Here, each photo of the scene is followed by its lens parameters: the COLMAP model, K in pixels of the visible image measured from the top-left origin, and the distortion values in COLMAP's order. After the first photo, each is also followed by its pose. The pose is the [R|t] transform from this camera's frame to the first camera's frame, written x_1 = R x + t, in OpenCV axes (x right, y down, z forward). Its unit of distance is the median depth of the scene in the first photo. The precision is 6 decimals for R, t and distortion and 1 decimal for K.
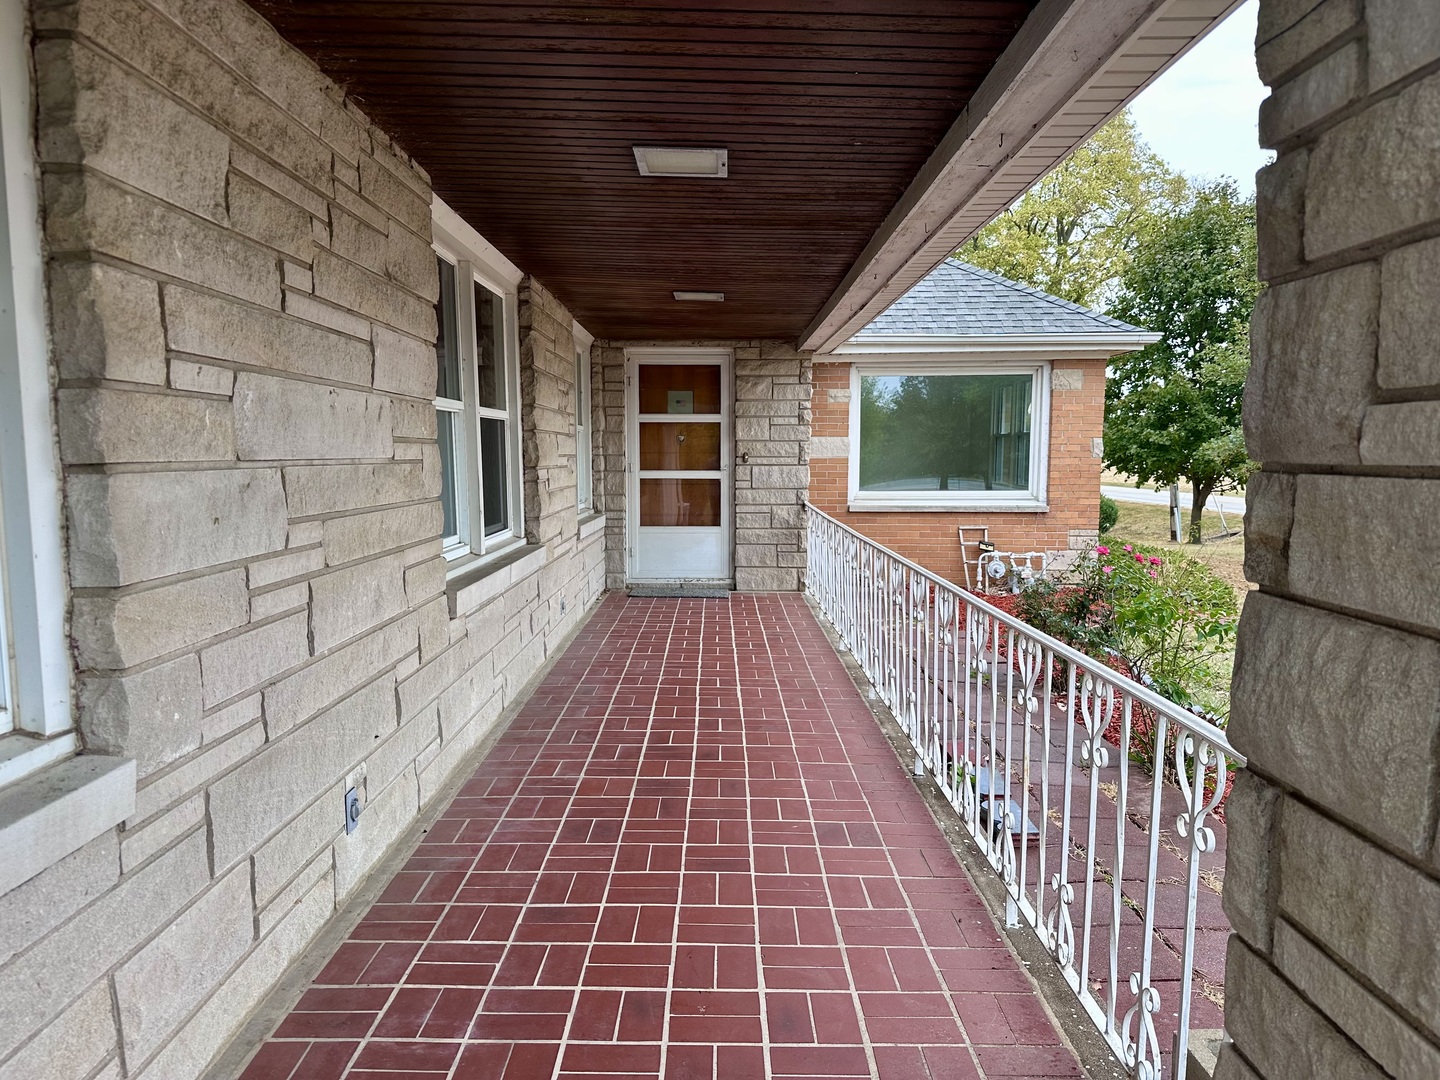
lens RADIAL K [[1019.6, 0, 738.5], [0, 1019.6, 541.6], [0, 0, 1]] dist [0.081124, -0.113598]
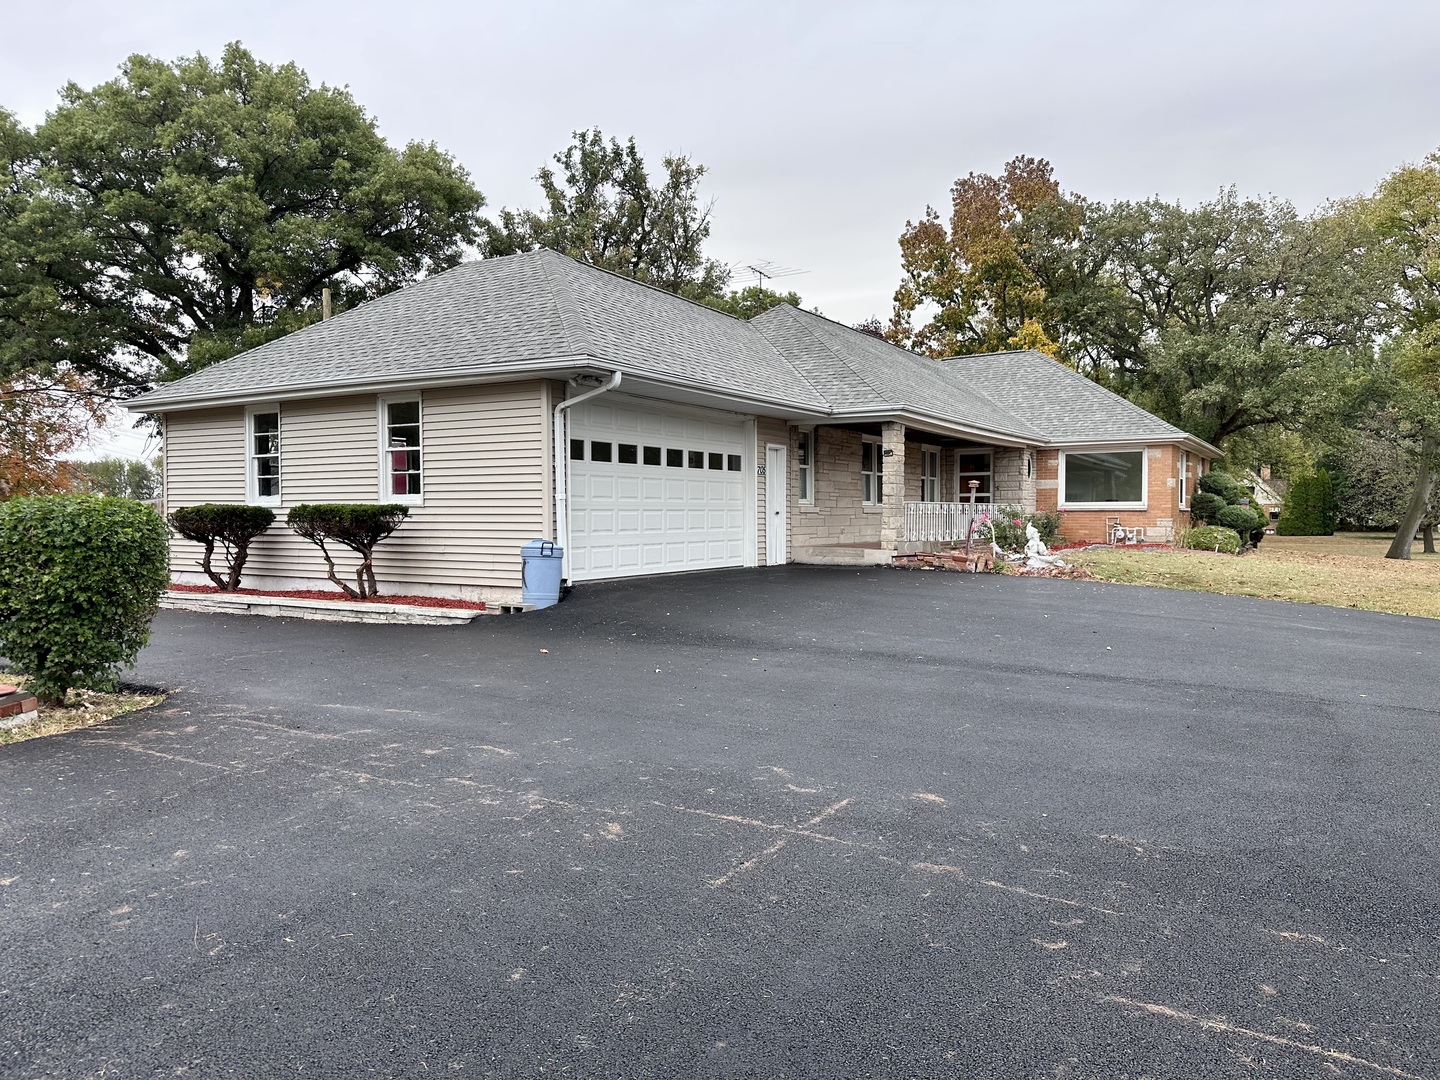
lens RADIAL K [[1019.6, 0, 738.5], [0, 1019.6, 541.6], [0, 0, 1]] dist [0.081124, -0.113598]
pose [[0.855747, 0.008823, -0.517319, 0.717806], [-0.038115, 0.998213, -0.046026, 0.183290], [0.515988, 0.059104, 0.854554, -1.450530]]
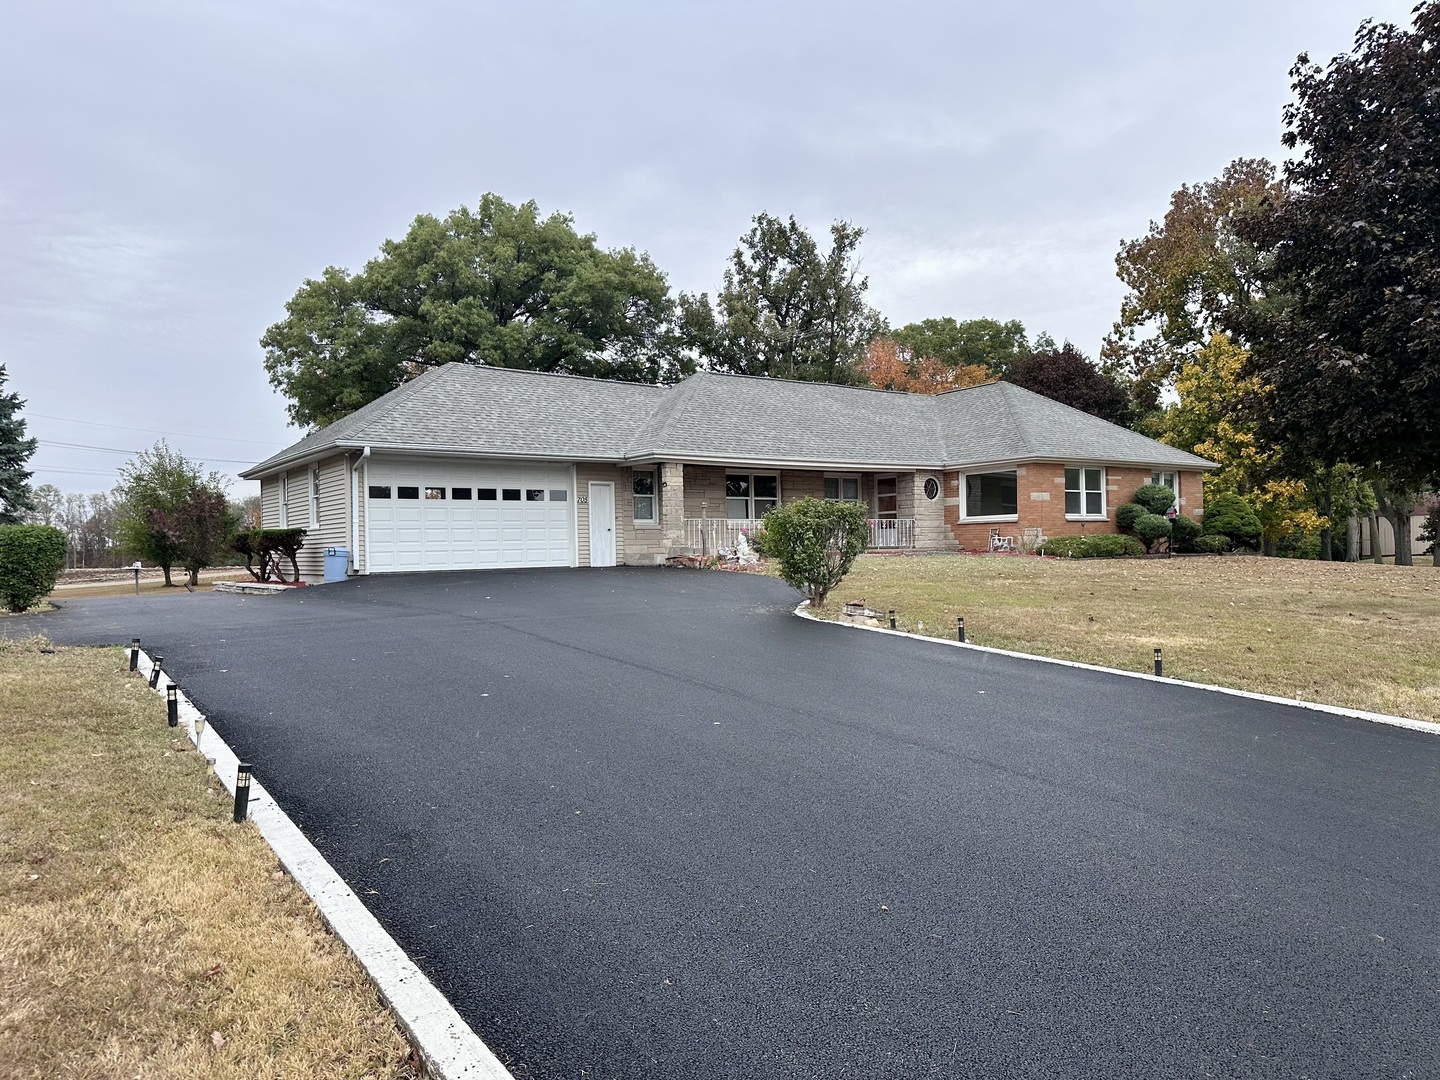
lens RADIAL K [[1019.6, 0, 738.5], [0, 1019.6, 541.6], [0, 0, 1]] dist [0.081124, -0.113598]
pose [[0.587042, -0.021415, -0.809273, 2.020118], [-0.044709, 0.997267, -0.058821, 0.210800], [0.808321, 0.070712, 0.584480, -1.114873]]
